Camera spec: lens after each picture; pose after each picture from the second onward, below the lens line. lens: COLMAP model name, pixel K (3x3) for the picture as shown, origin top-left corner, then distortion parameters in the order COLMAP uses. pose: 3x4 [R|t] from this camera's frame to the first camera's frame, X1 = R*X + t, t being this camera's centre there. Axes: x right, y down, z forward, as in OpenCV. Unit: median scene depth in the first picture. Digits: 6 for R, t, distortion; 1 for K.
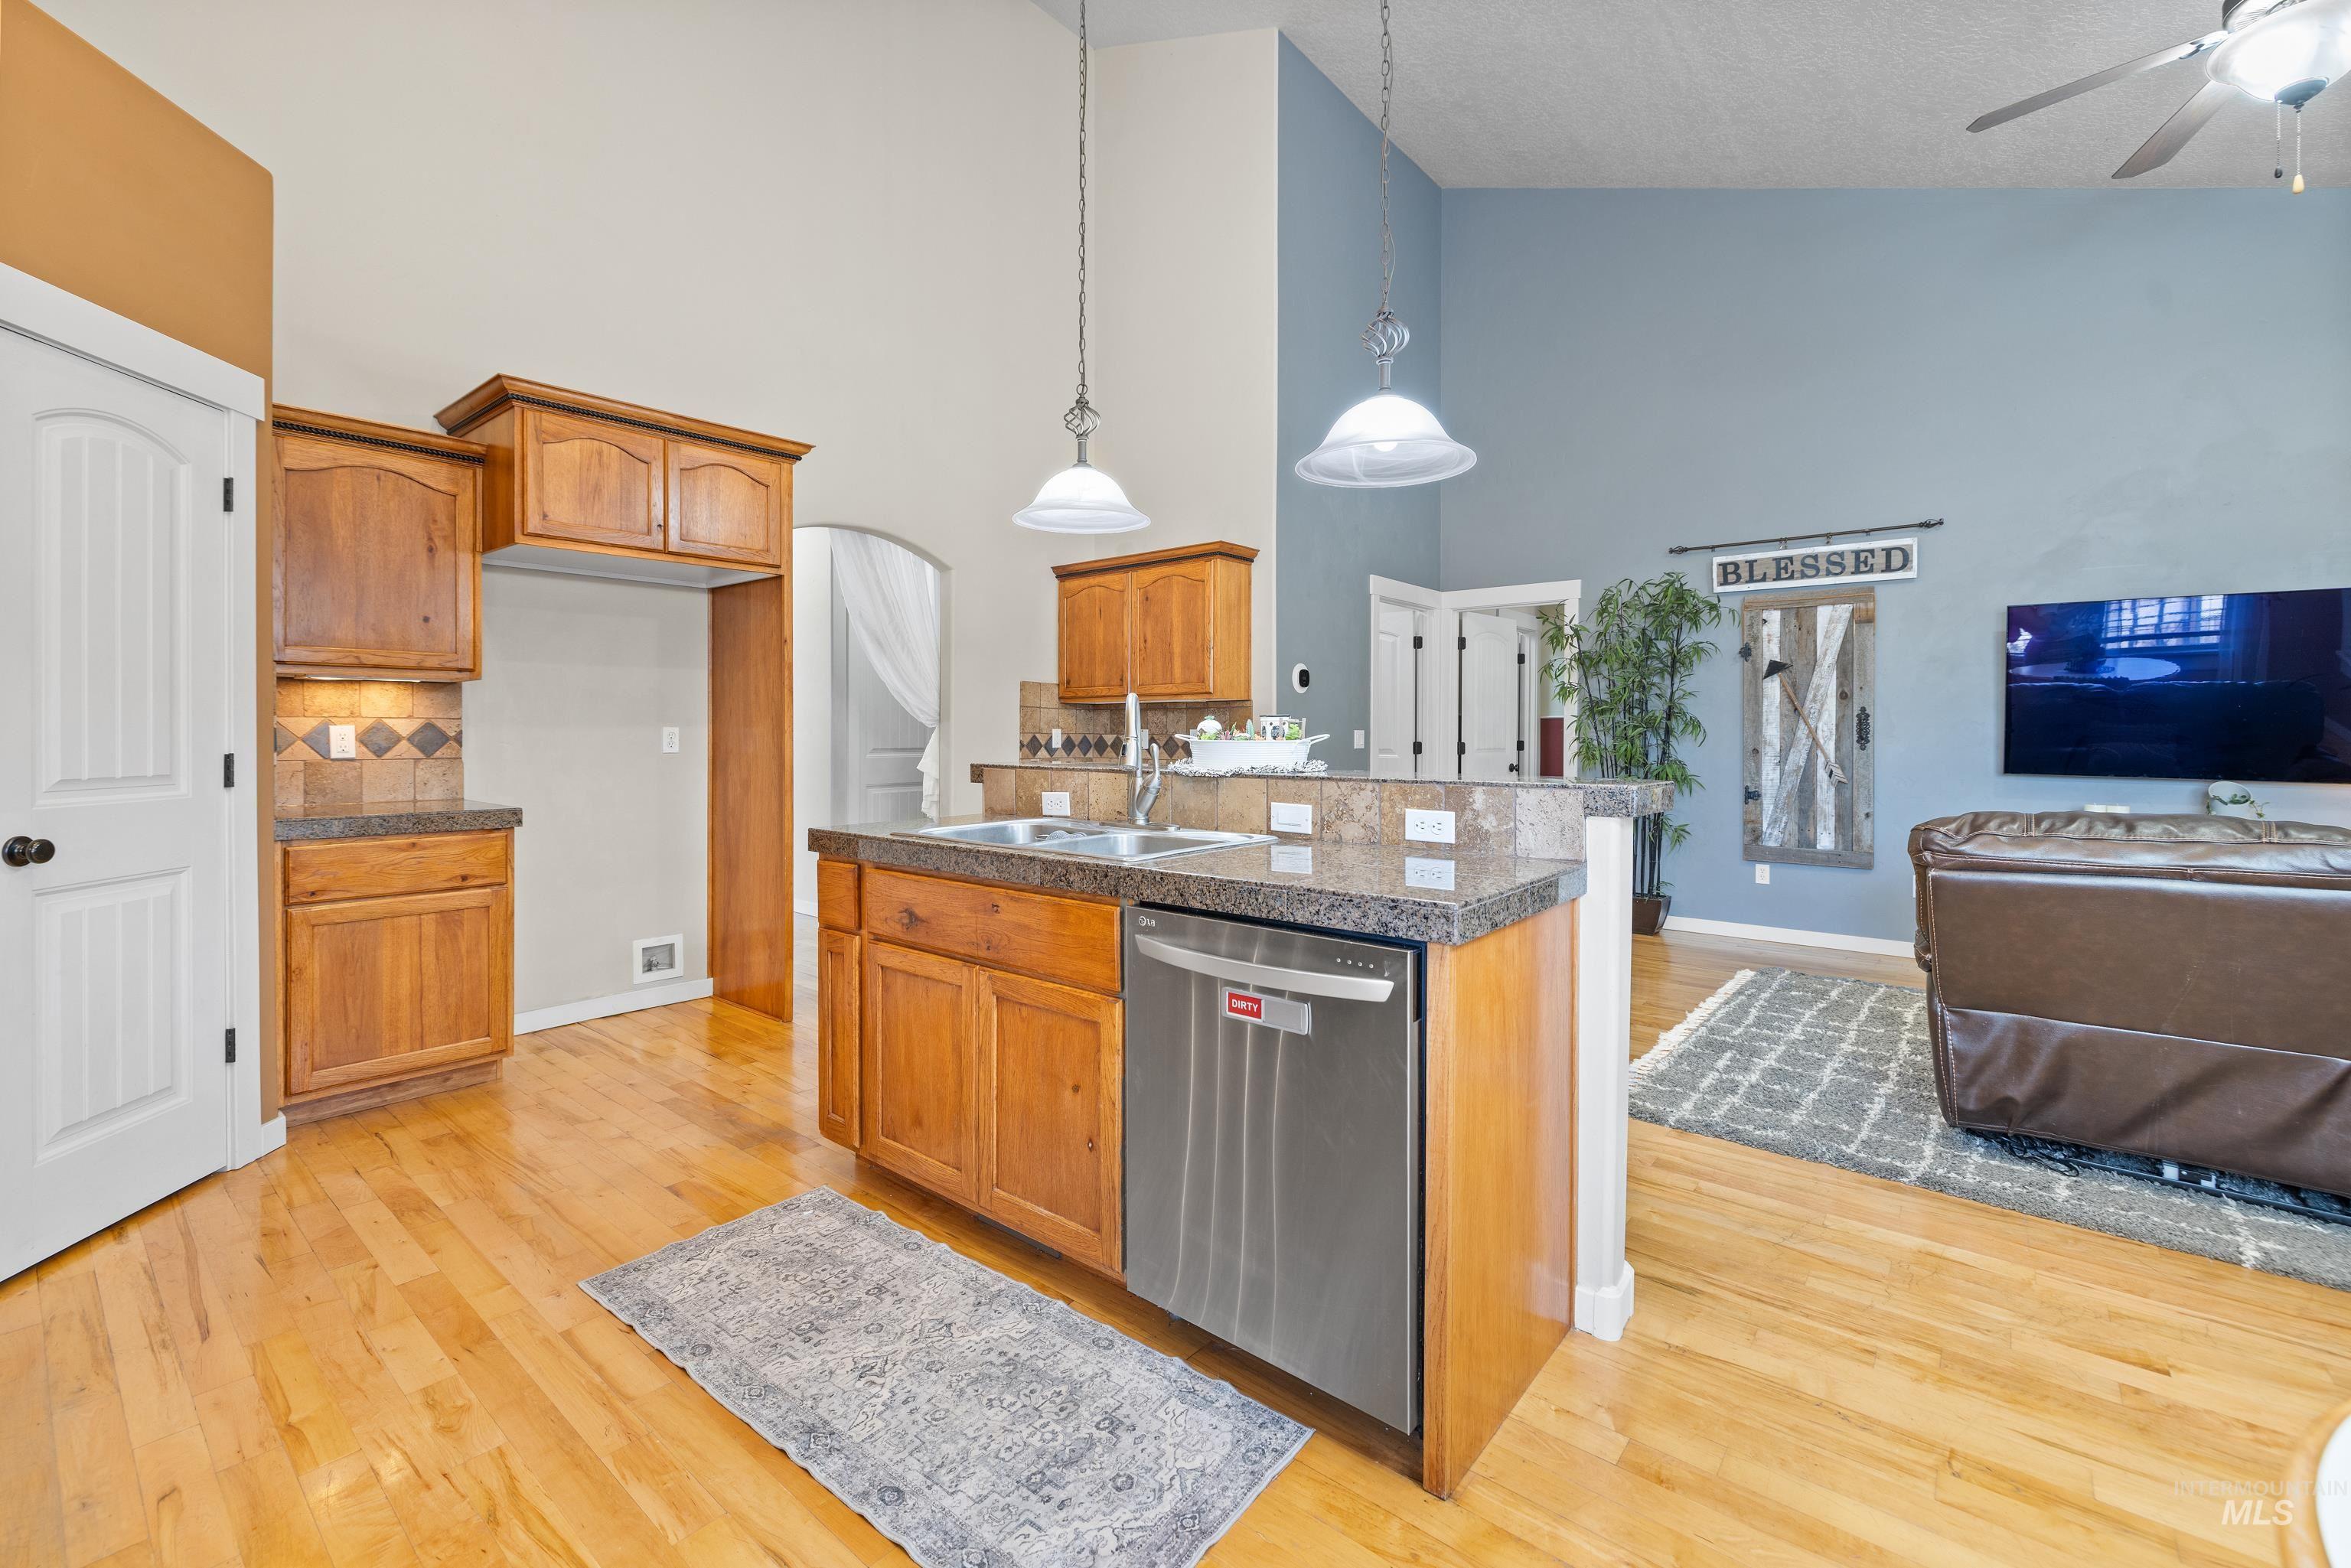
lens RADIAL K [[997.0, 0, 1143.4], [0, 997.0, 742.3], [0, 0, 1]] dist [-0.001398, -0.001431]
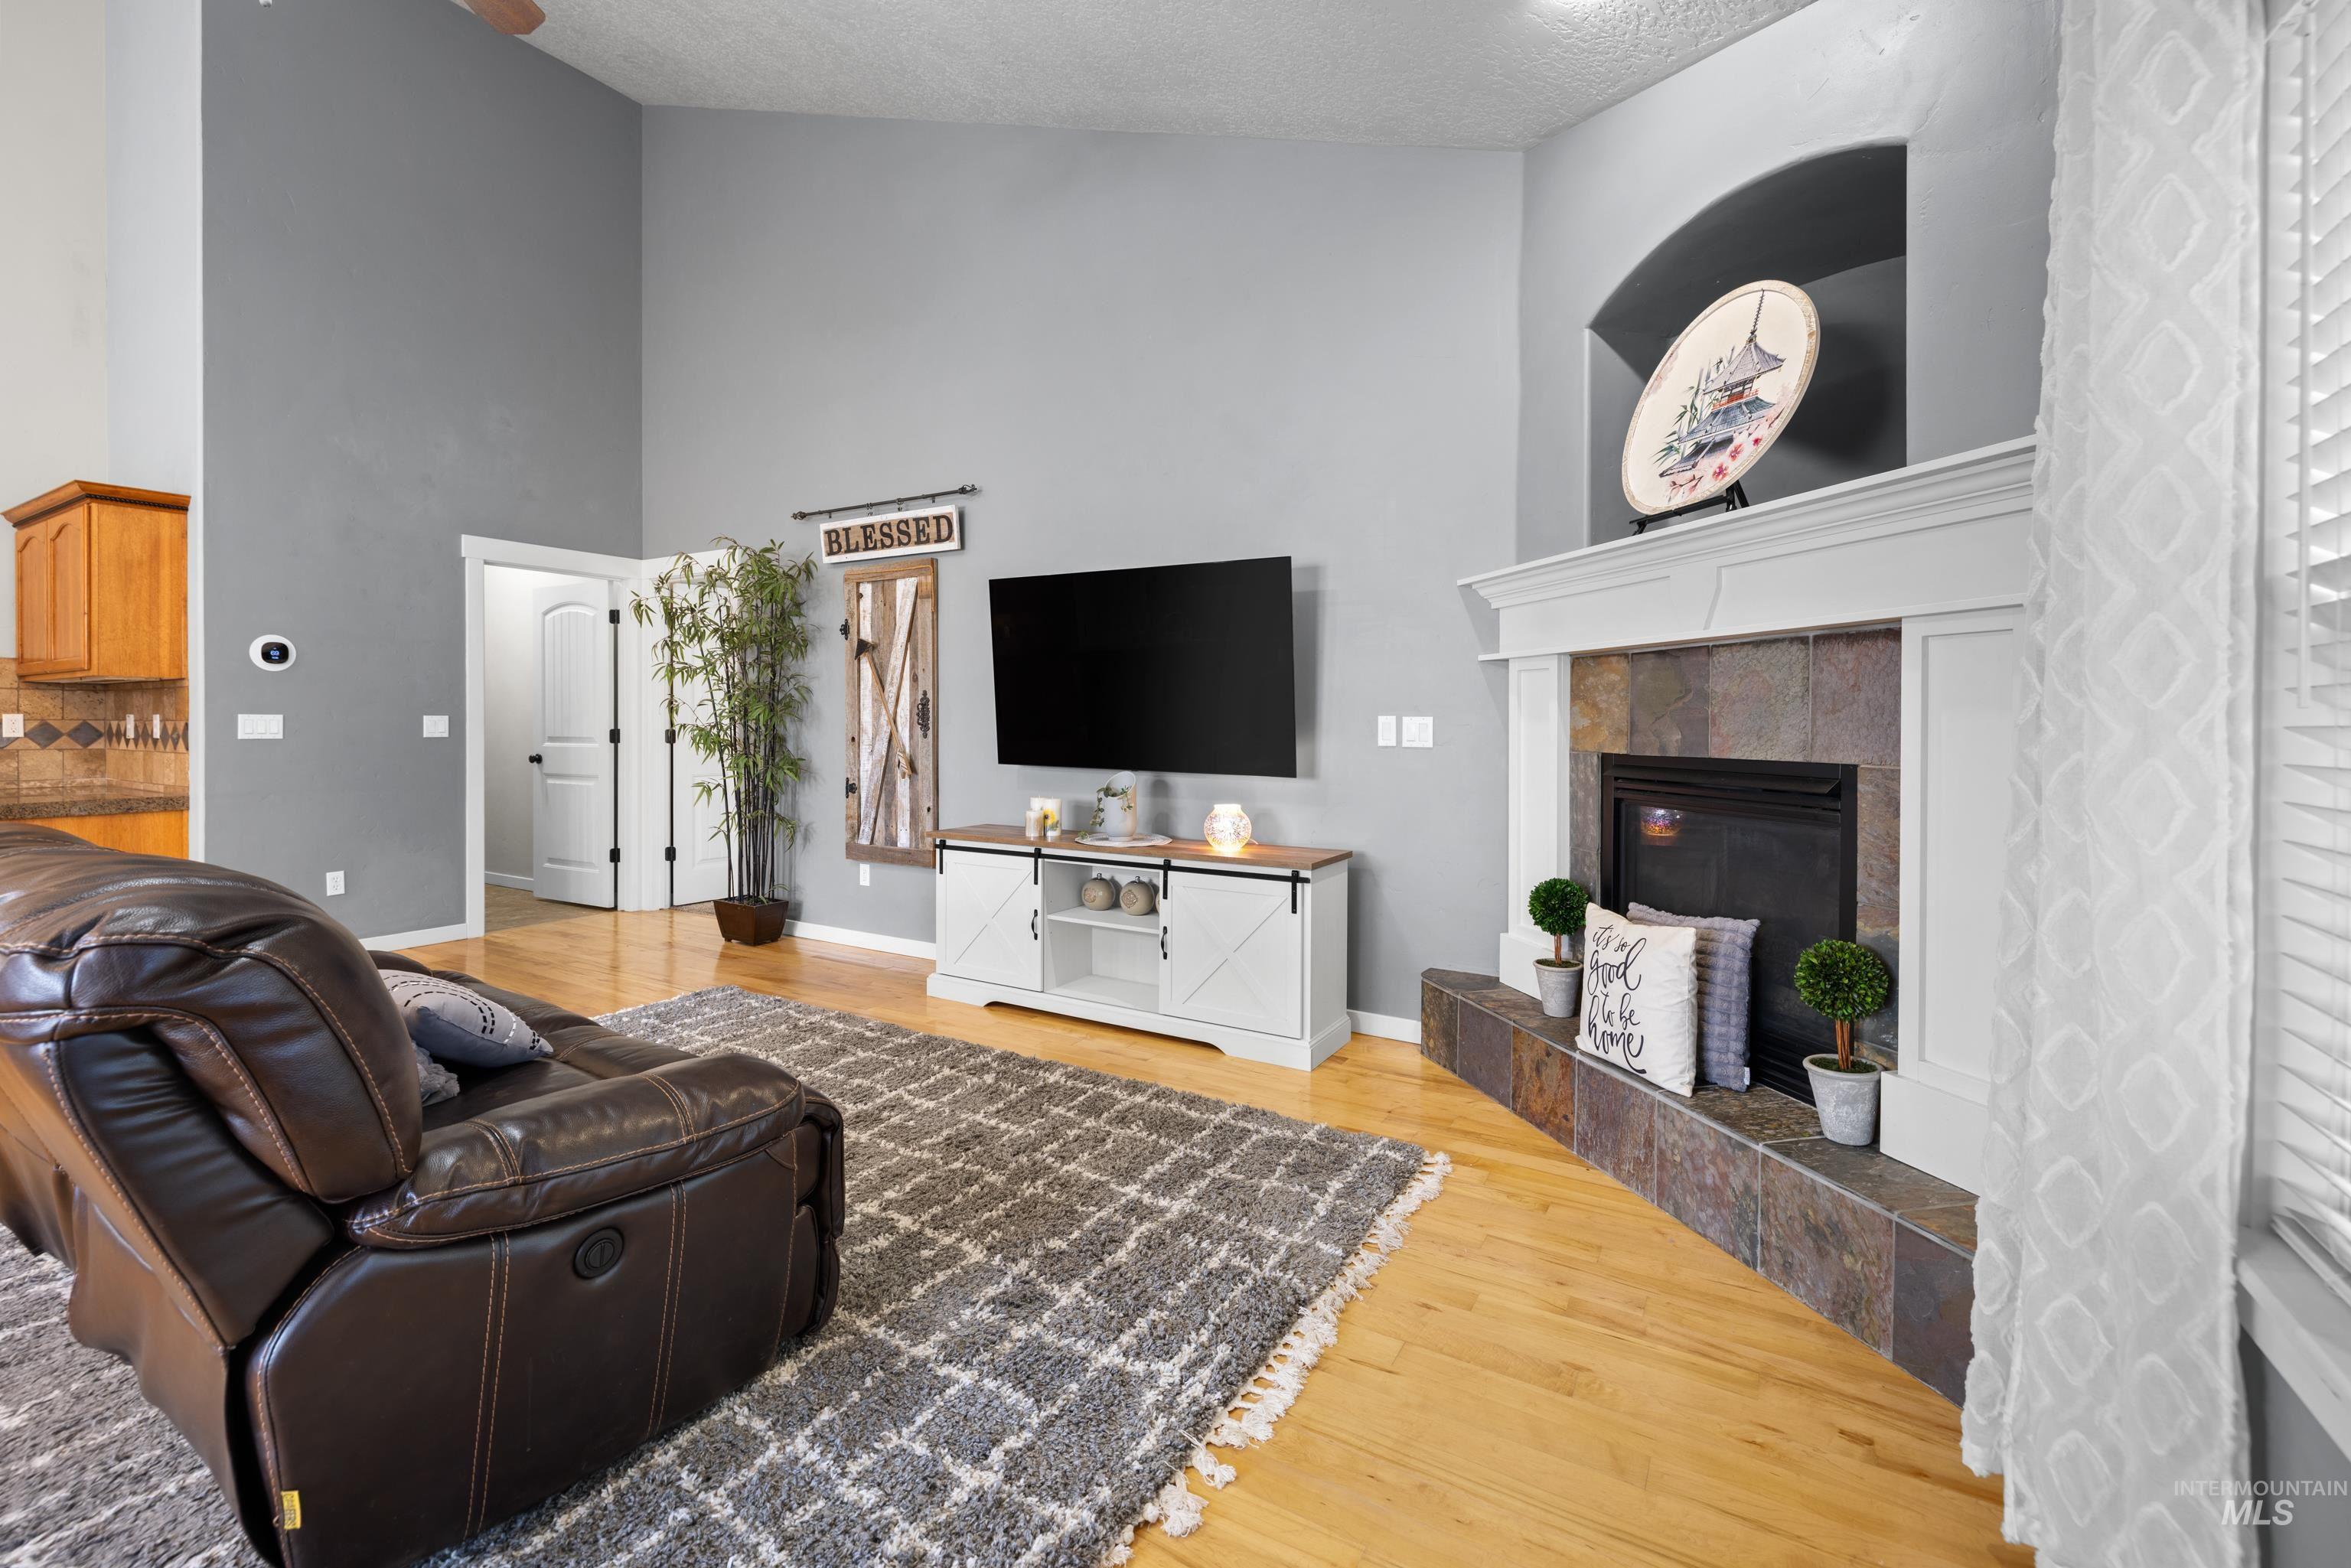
lens RADIAL K [[997.0, 0, 1144.5], [0, 997.0, 726.9], [0, 0, 1]] dist [-0.001398, -0.001431]
pose [[0.987861, -0.001475, 0.155333, 0.752352], [0.001699, 0.999998, -0.001310, -0.000590], [-0.155330, 0.001558, 0.987861, 0.067368]]
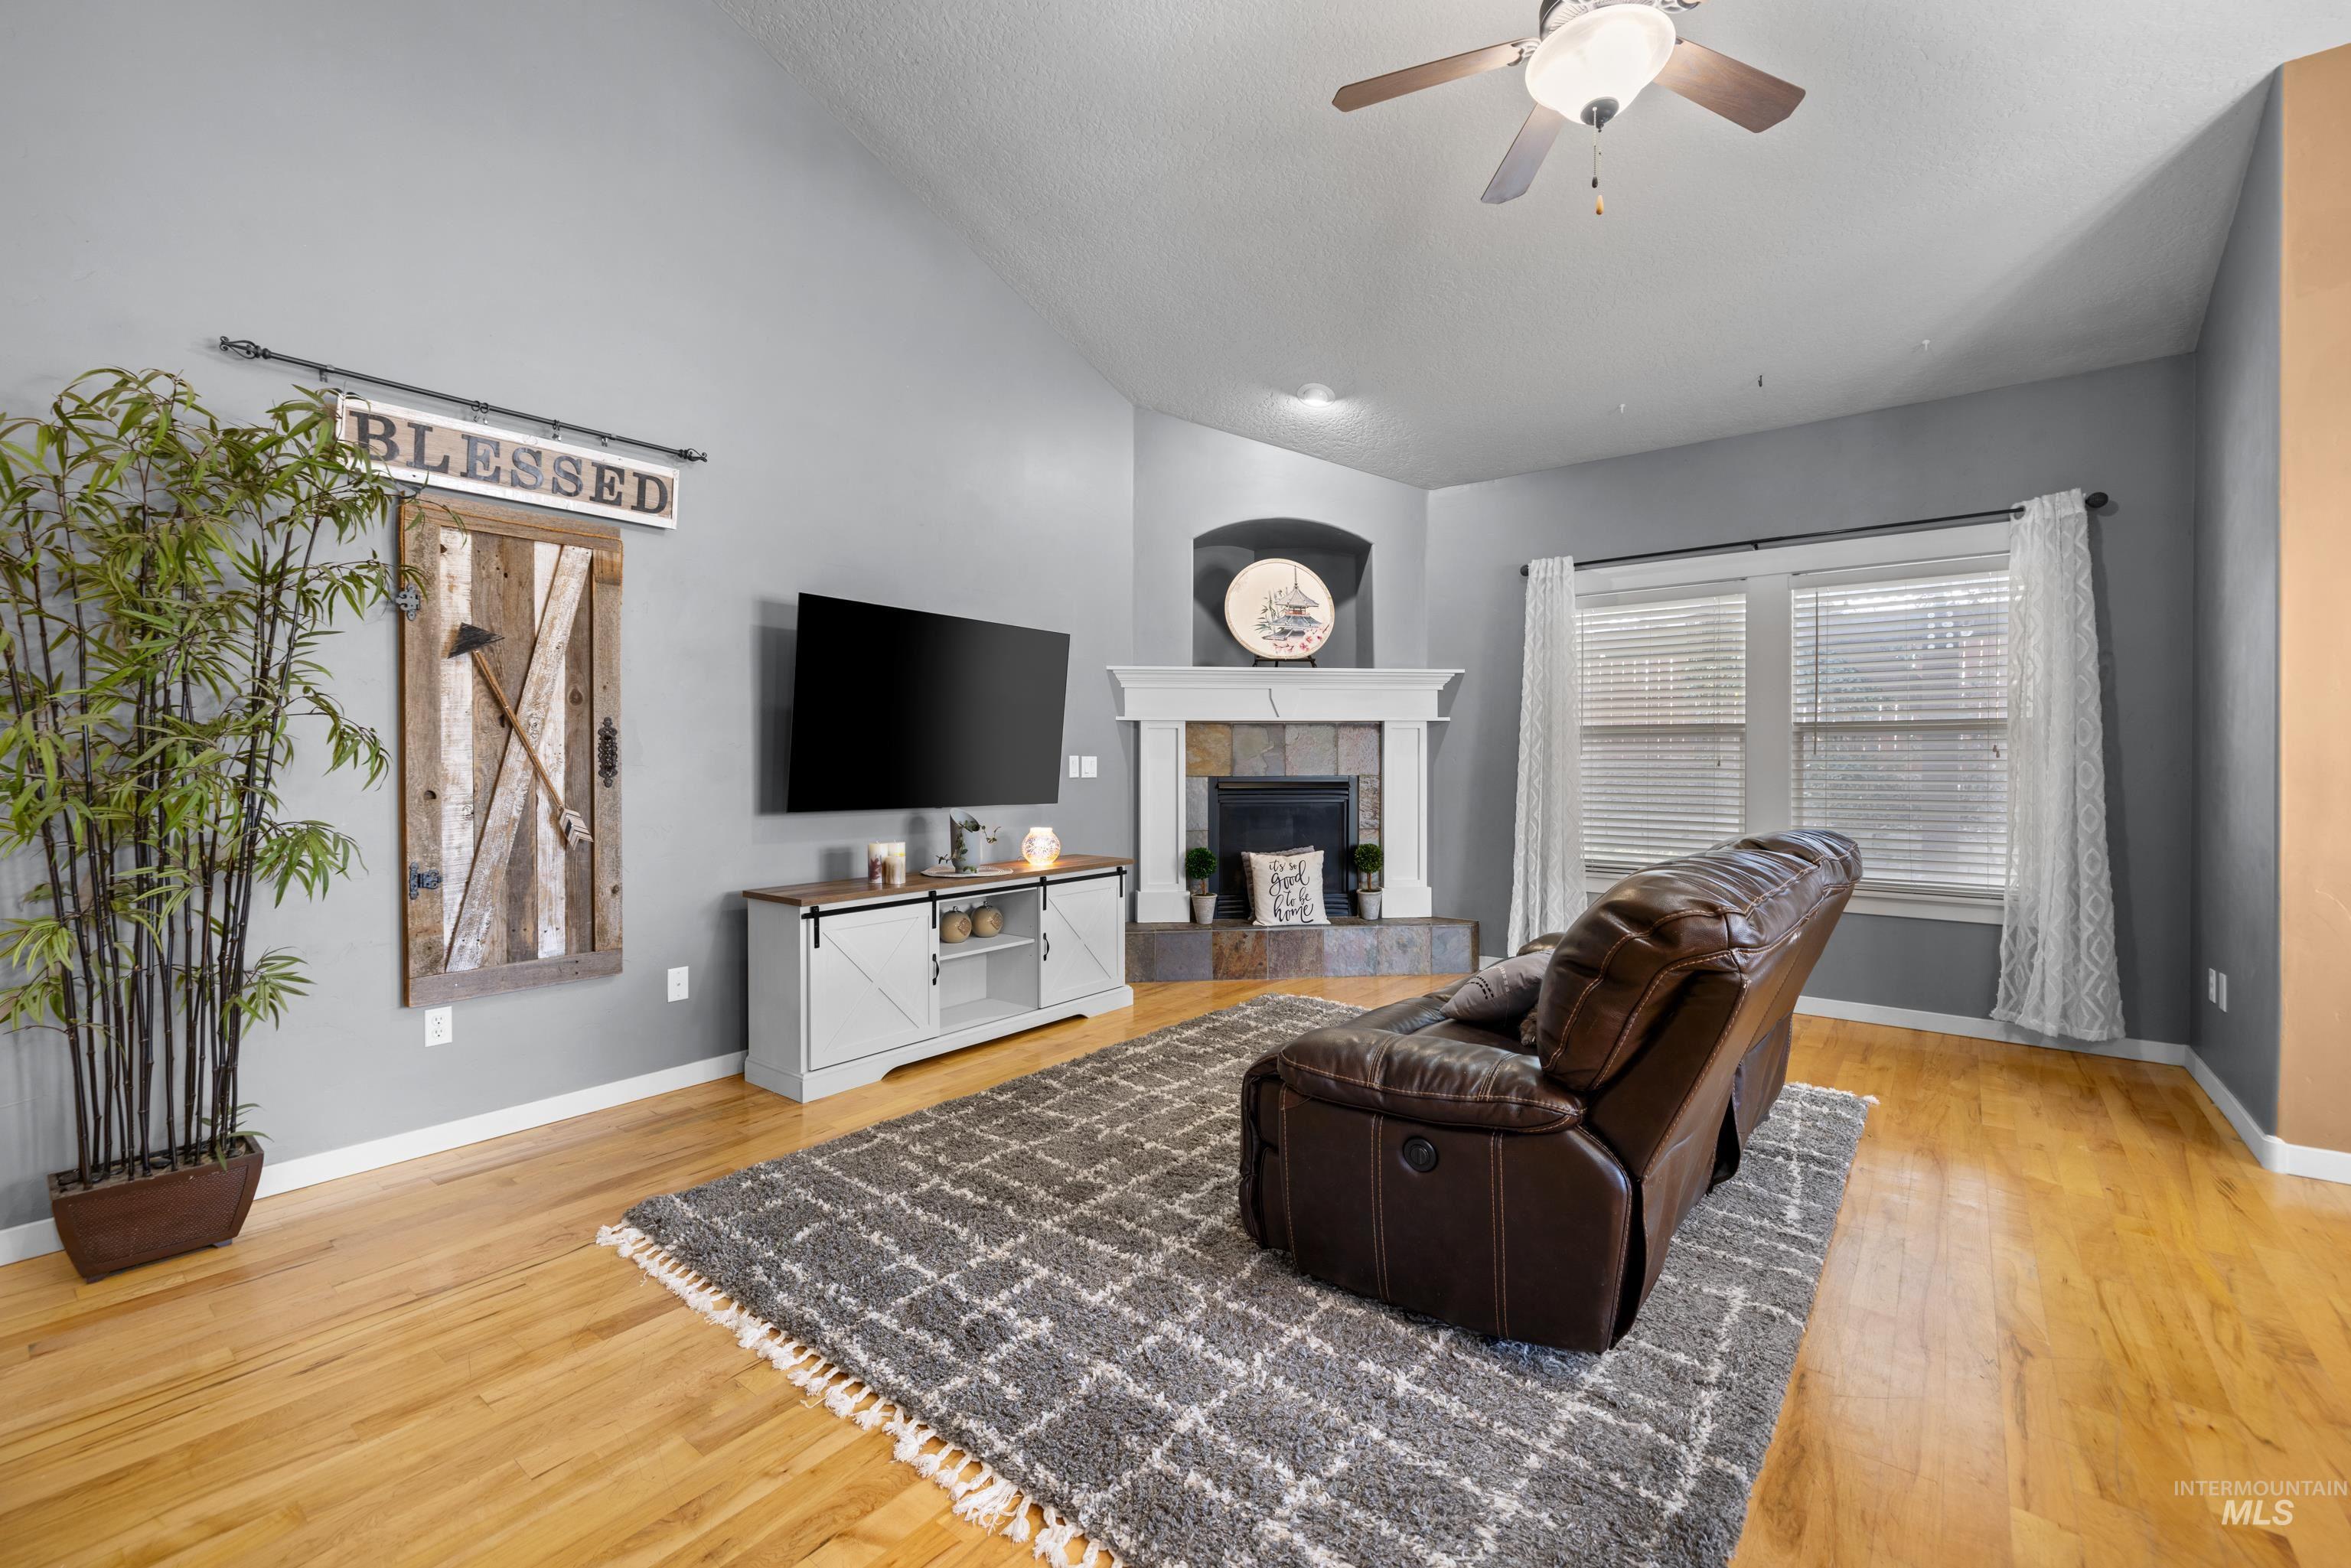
lens RADIAL K [[997.0, 0, 1173.8], [0, 997.0, 763.9], [0, 0, 1]] dist [-0.001398, -0.001431]
pose [[-0.041171, -0.008201, 0.999118, 0.080241], [0.009581, 0.999917, 0.008602, -0.008294], [-0.999106, 0.009926, -0.041089, 0.647749]]
